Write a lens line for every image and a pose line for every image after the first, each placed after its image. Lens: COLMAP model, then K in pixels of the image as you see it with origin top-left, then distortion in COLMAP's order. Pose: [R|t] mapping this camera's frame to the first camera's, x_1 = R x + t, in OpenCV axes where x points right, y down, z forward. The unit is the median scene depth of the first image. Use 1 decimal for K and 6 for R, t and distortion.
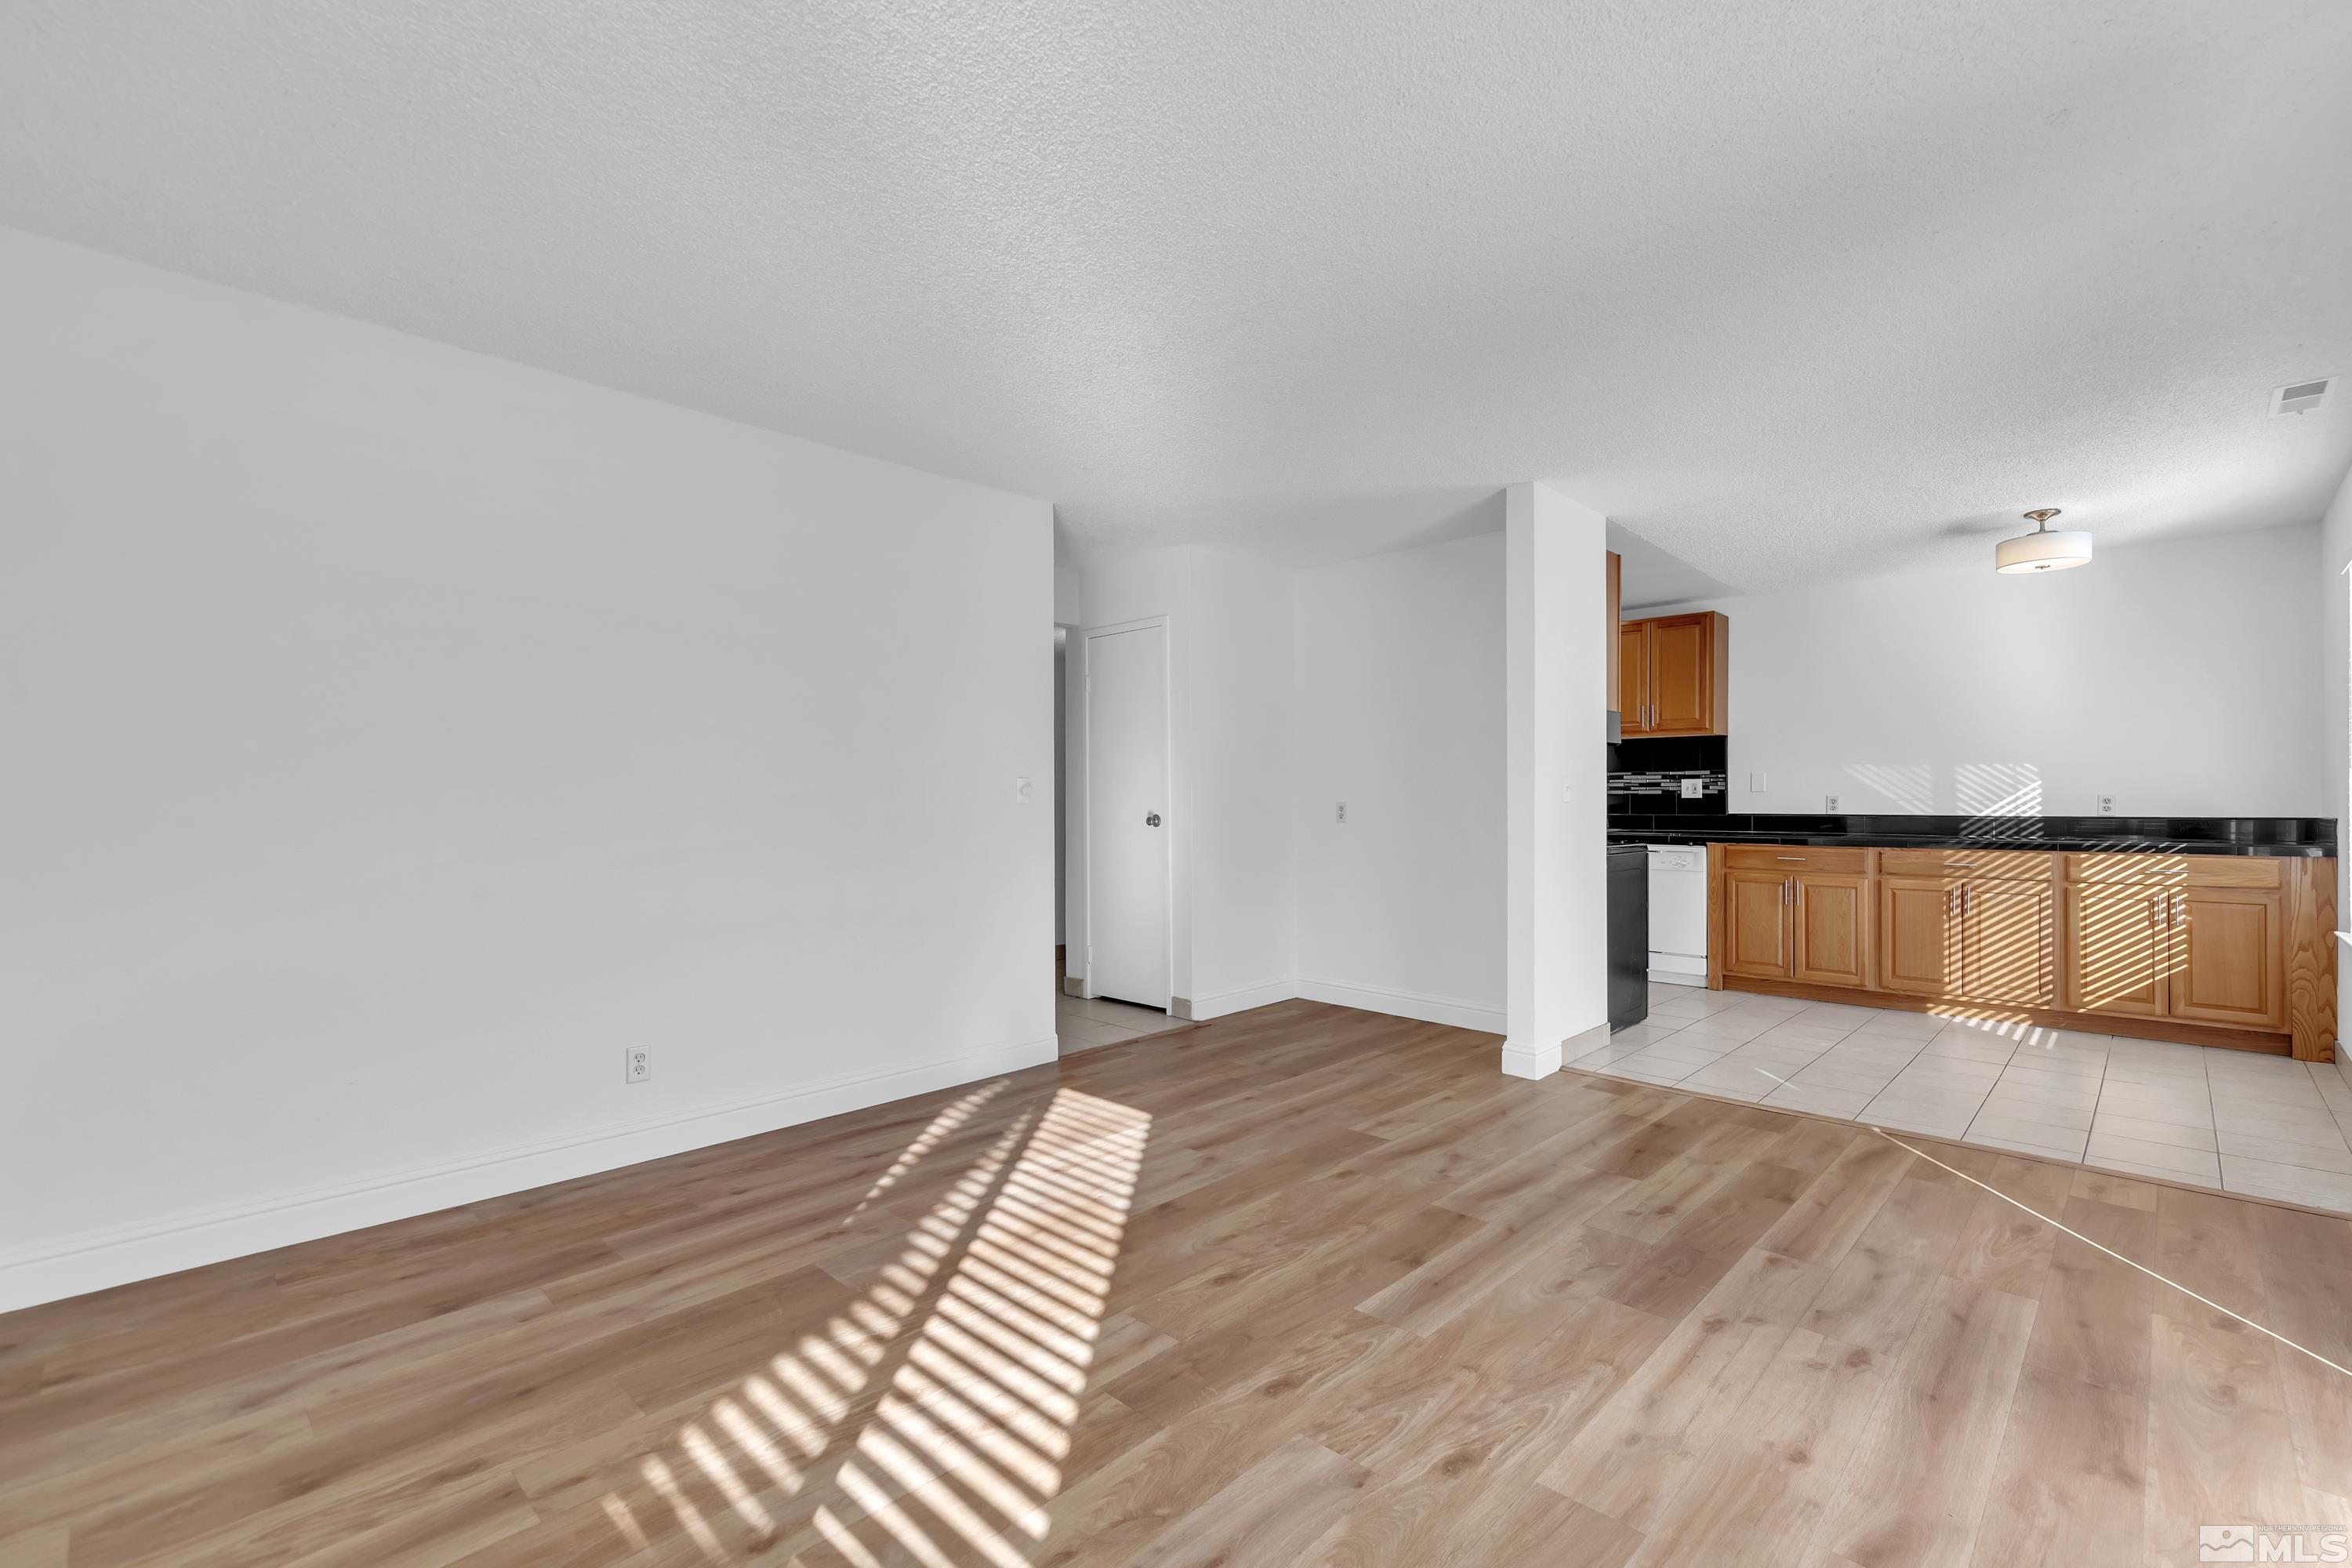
lens RADIAL K [[1023.6, 0, 1172.5], [0, 1023.6, 791.8], [0, 0, 1]] dist [-0.000422, -0.000347]
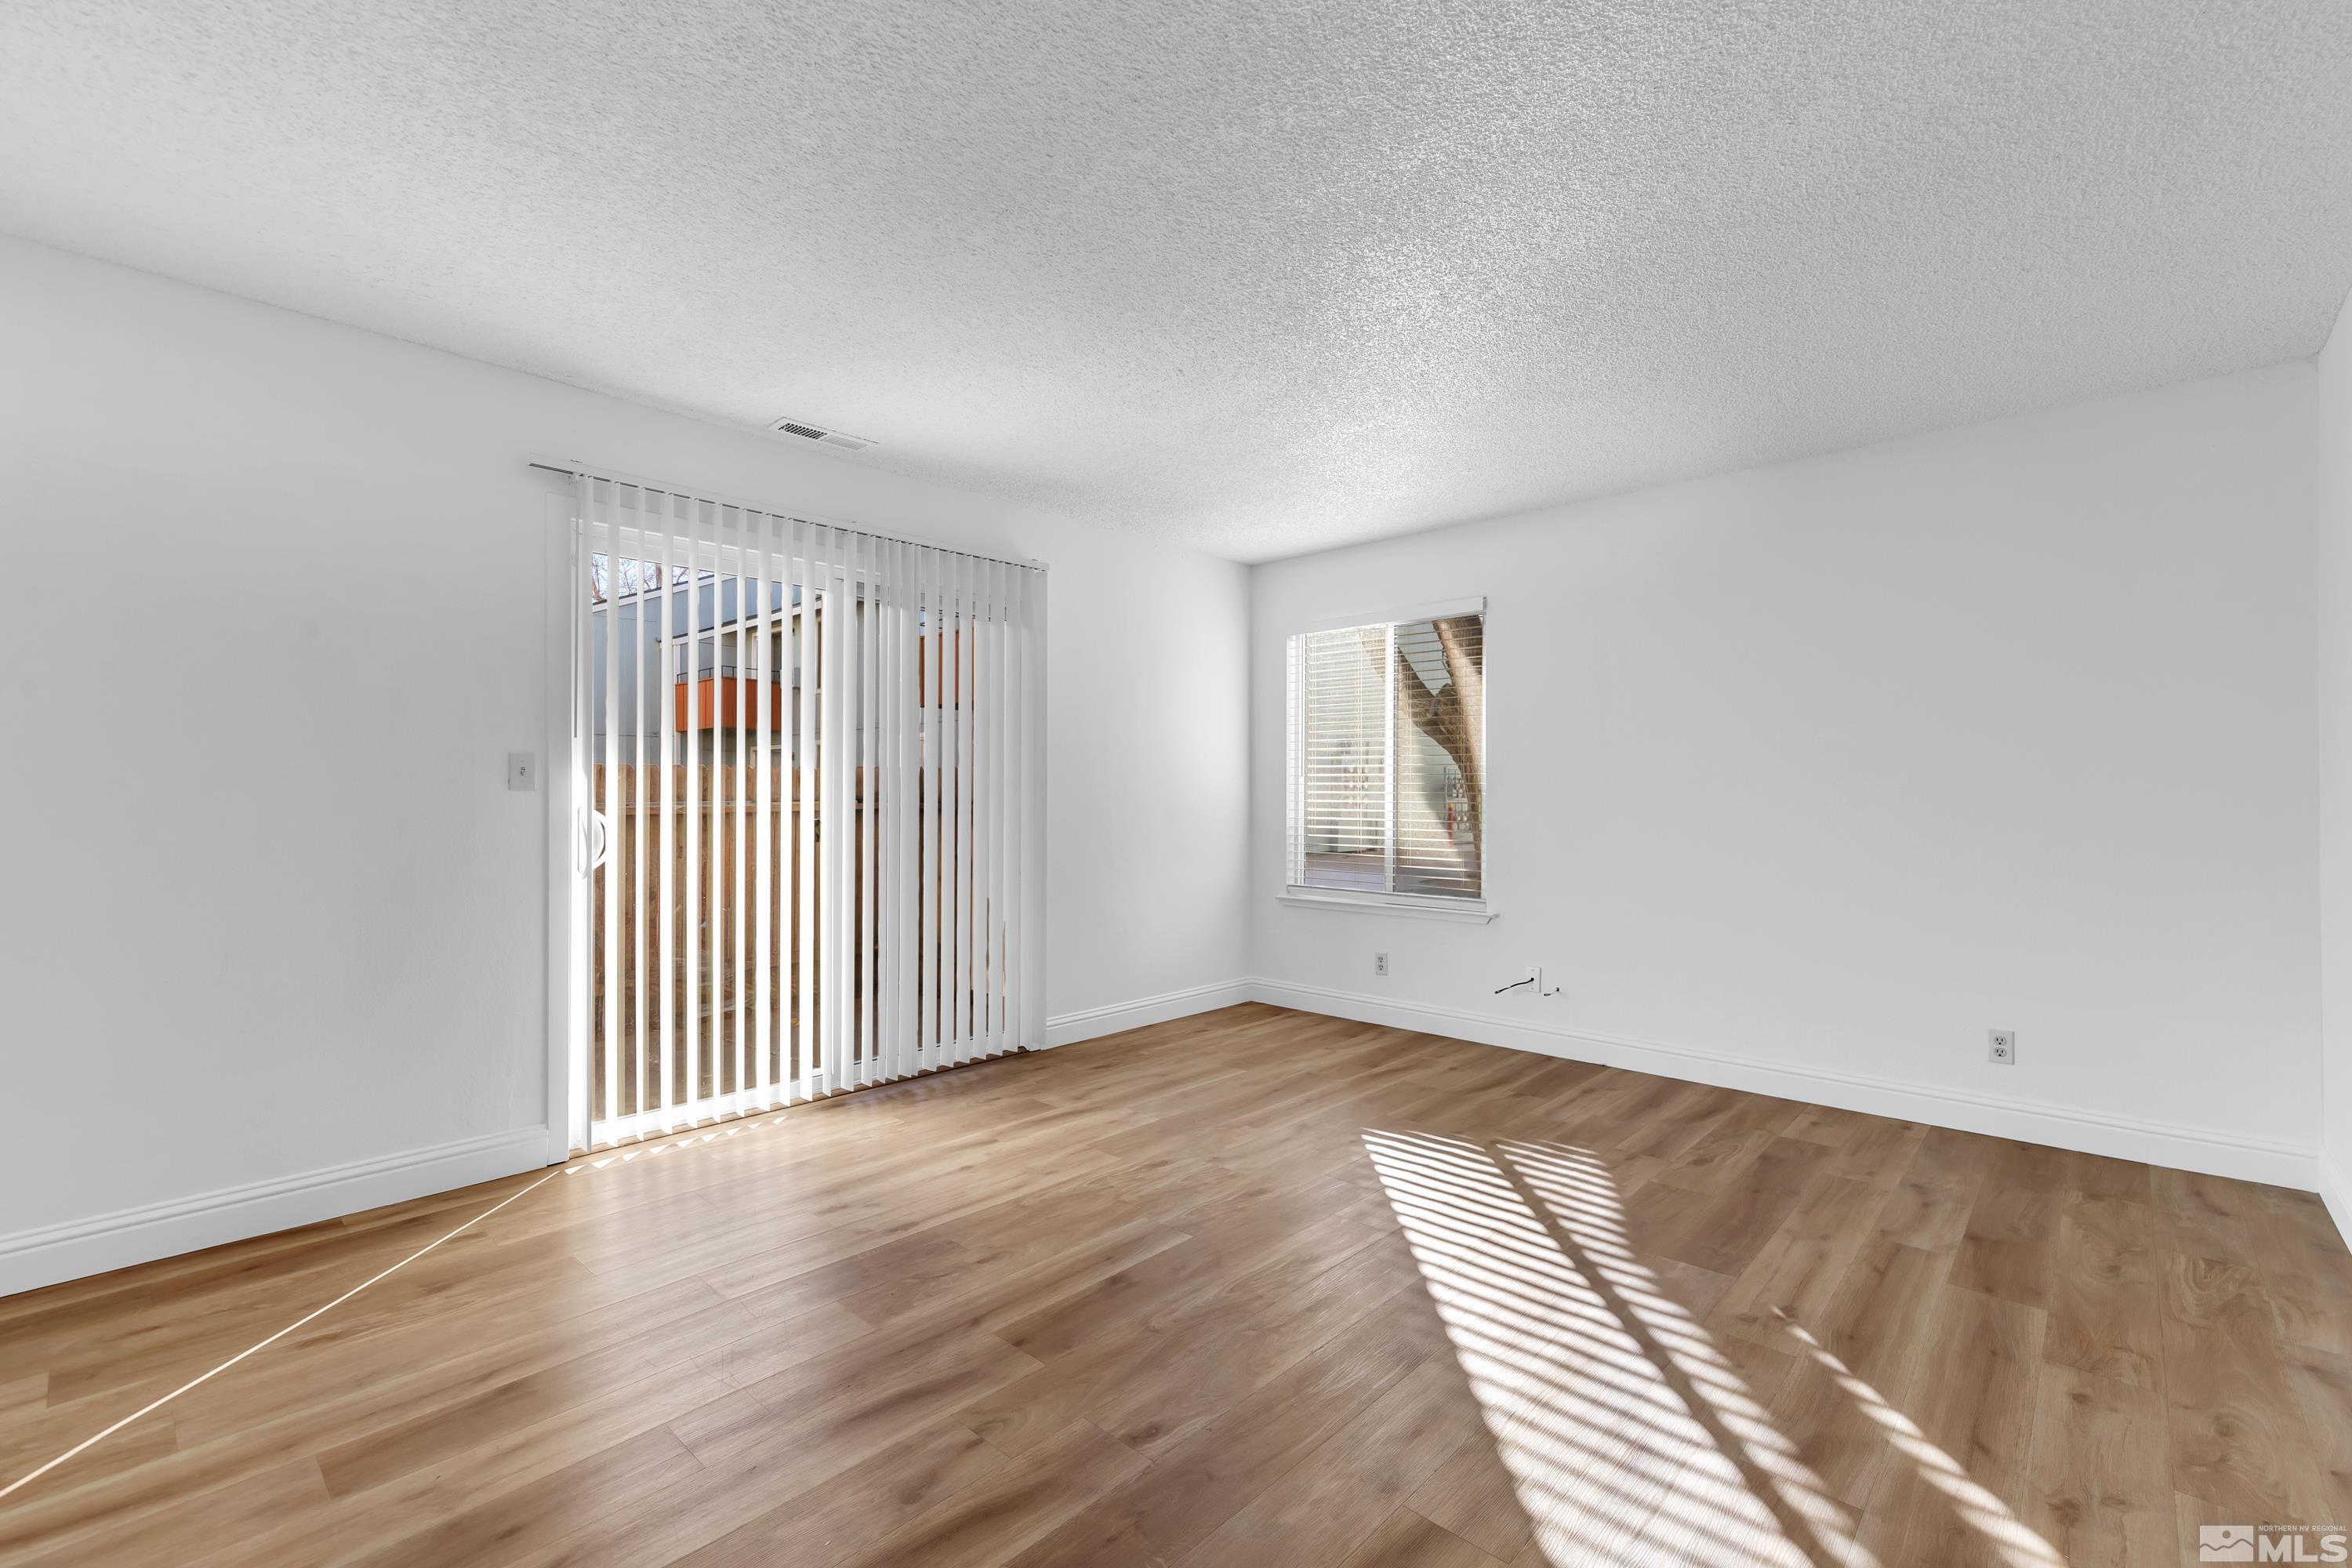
lens RADIAL K [[1023.6, 0, 1172.5], [0, 1023.6, 791.8], [0, 0, 1]] dist [-0.000422, -0.000347]
pose [[-0.999792, 0.001376, -0.020326, 0.170272], [0.001629, 0.999921, -0.012426, 0.009641], [0.020308, -0.012457, -0.999716, 1.657839]]
